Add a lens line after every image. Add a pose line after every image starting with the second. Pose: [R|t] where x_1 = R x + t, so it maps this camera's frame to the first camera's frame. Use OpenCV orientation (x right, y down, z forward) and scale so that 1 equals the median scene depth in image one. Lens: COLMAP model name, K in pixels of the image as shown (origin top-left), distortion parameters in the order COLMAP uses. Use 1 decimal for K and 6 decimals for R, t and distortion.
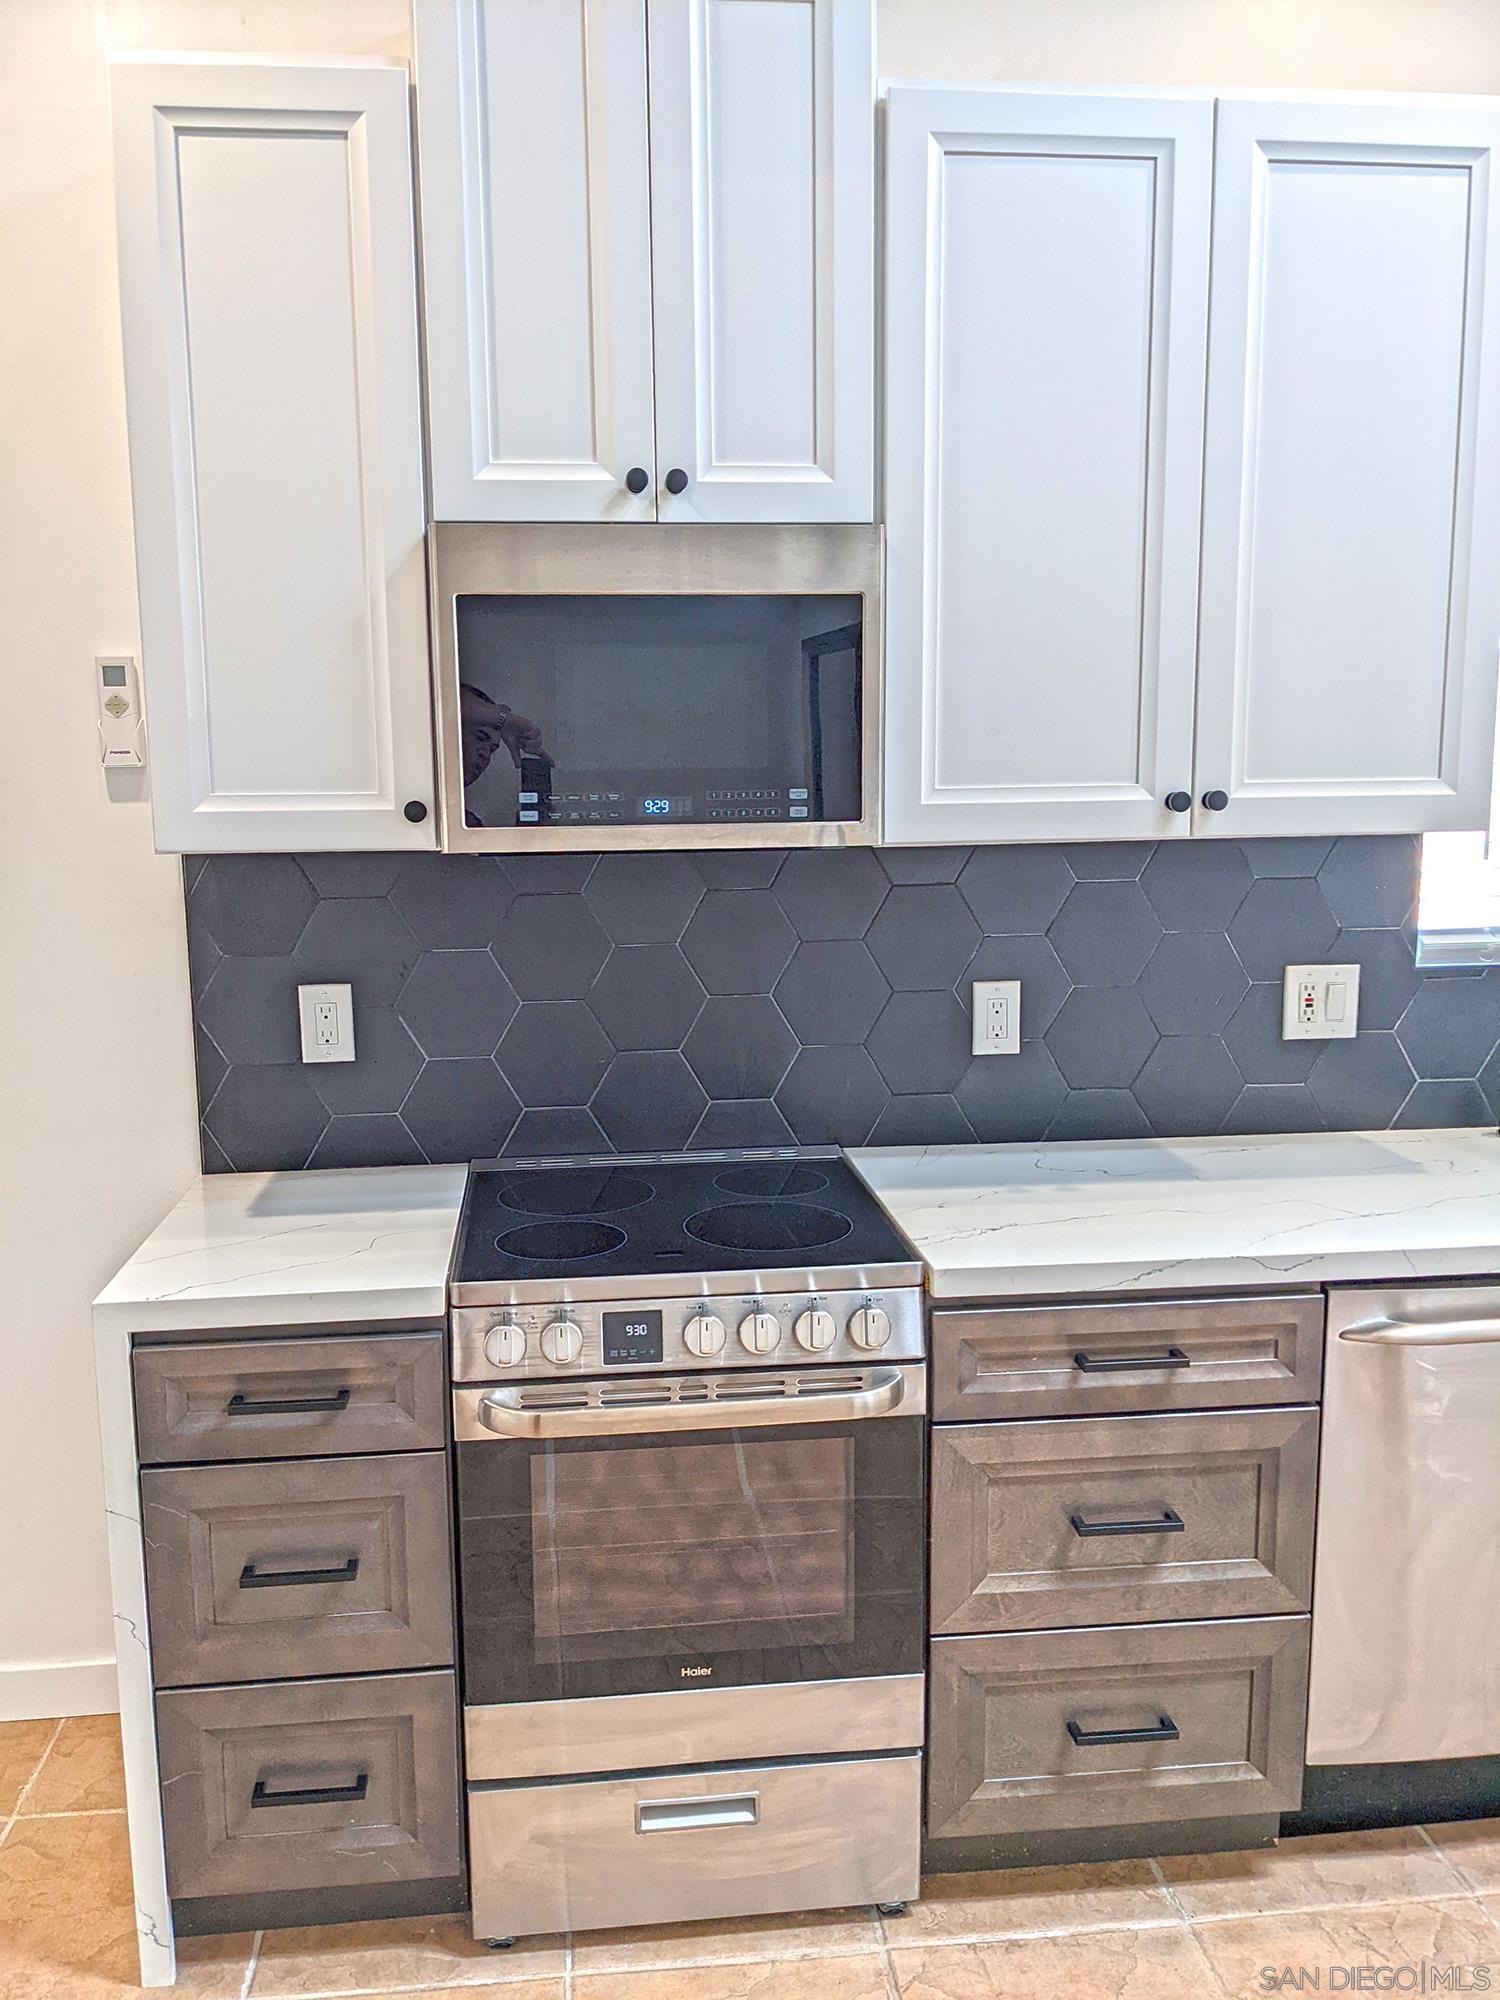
lens RADIAL K [[1581.2, 0, 659.9], [0, 1581.2, 1007.7], [0, 0, 1]] dist [0.075939, -0.126491]
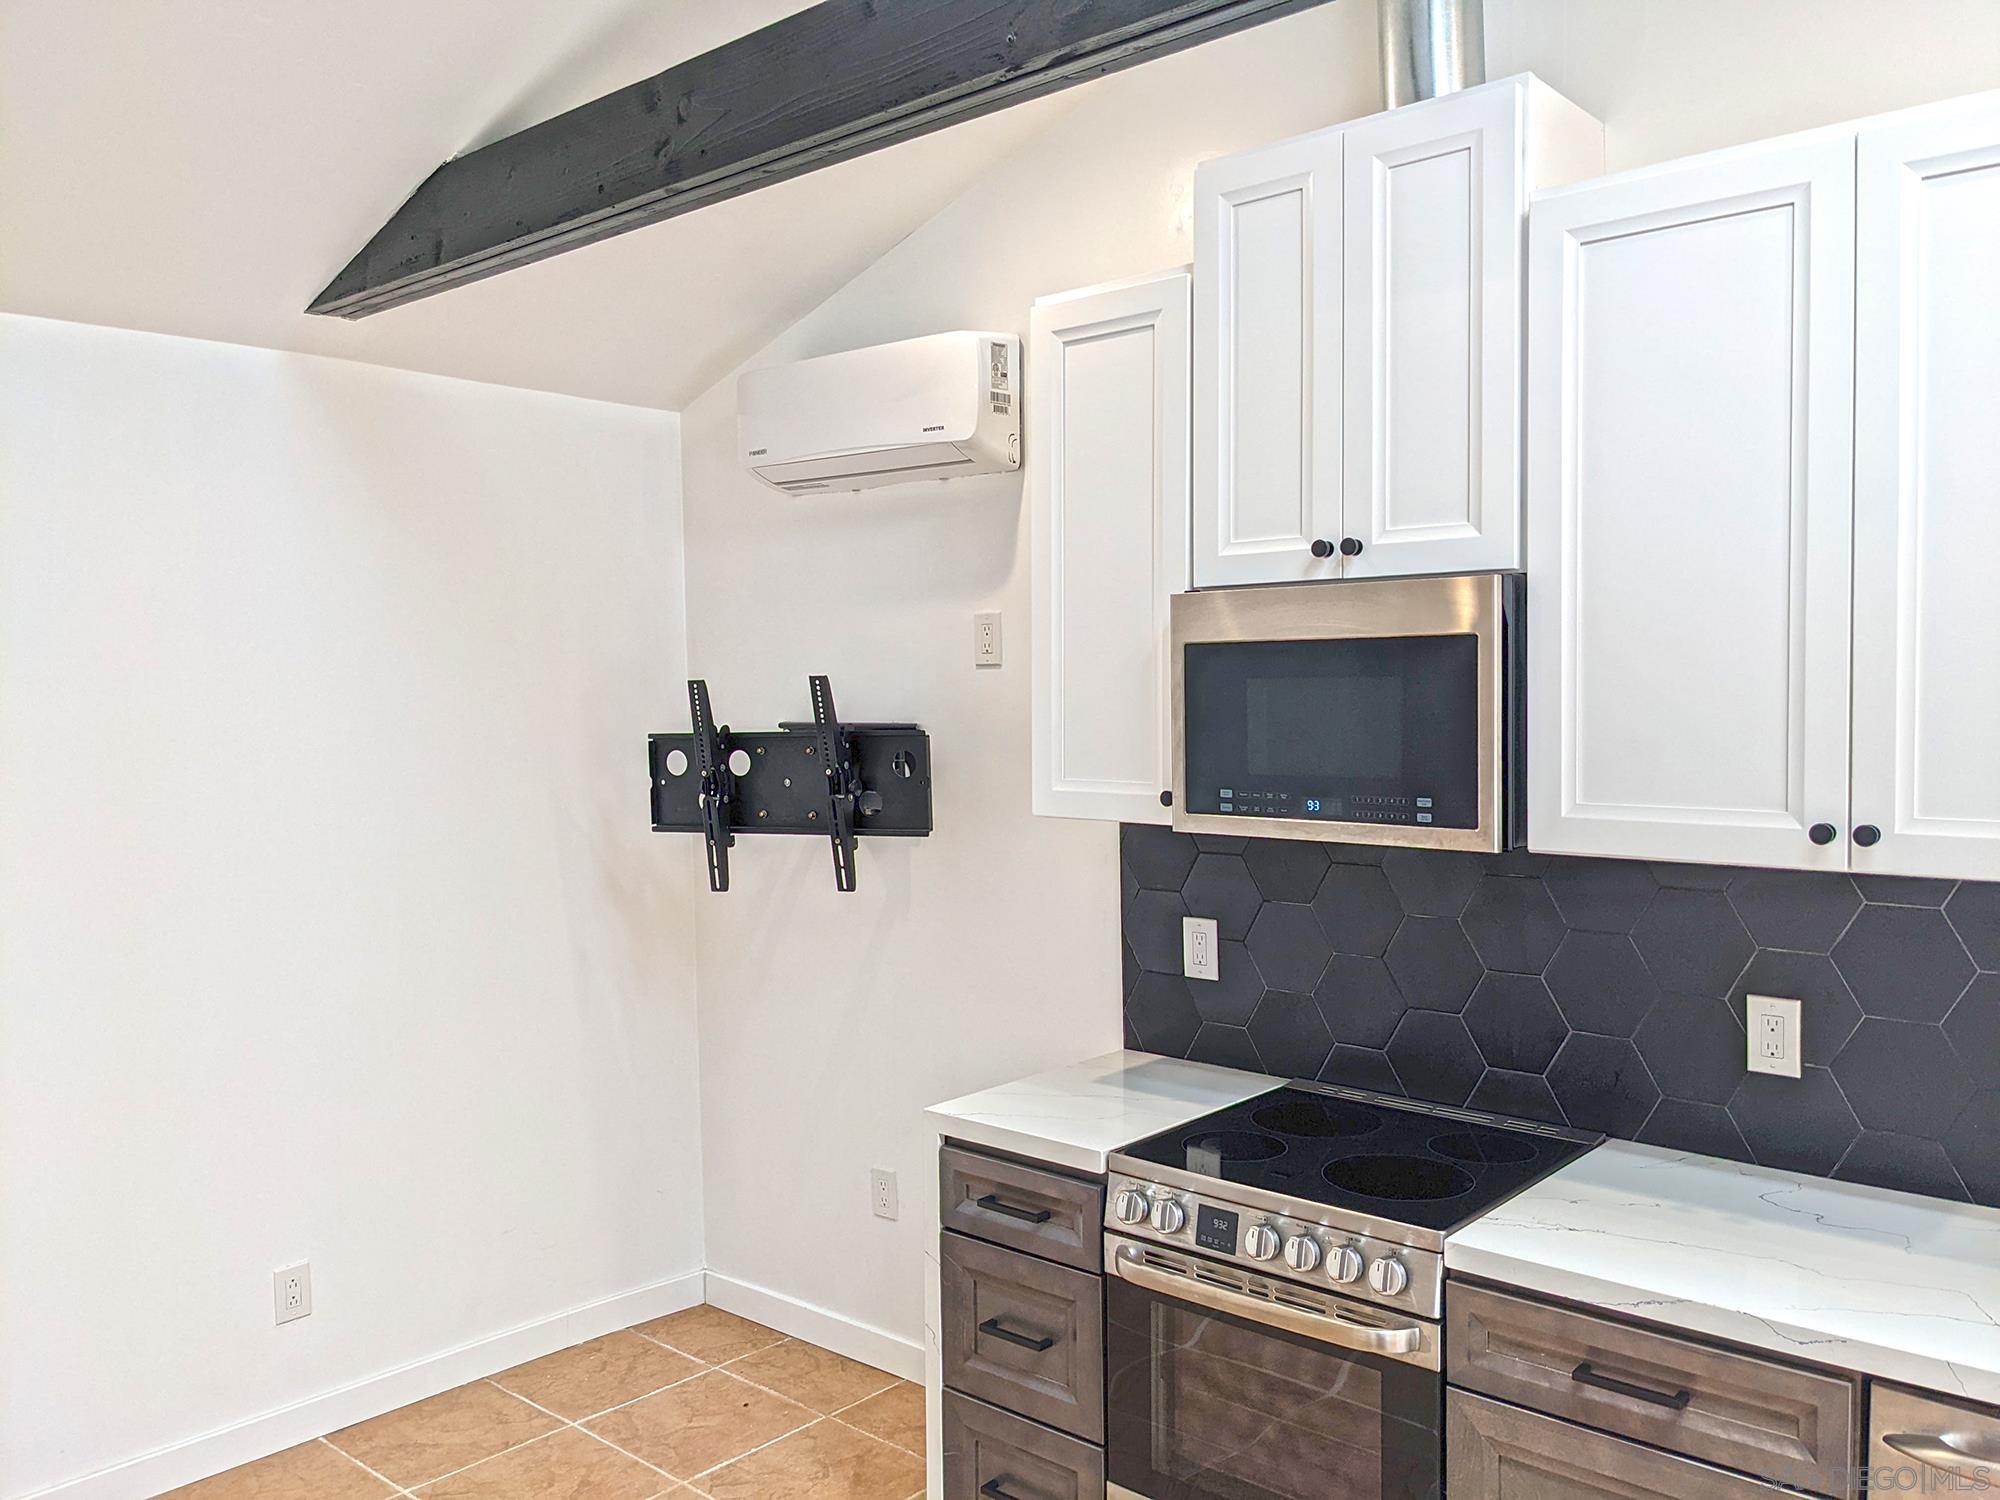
lens RADIAL K [[1593.1, 0, 1000.0], [0, 1593.1, 750.0], [0, 0, 1]] dist [0.008683, -0.011980]
pose [[0.672319, 0.037743, -0.739299, 0.752883], [-0.107275, 0.993125, -0.046854, -0.087022], [0.732447, 0.110809, 0.671746, -0.013108]]
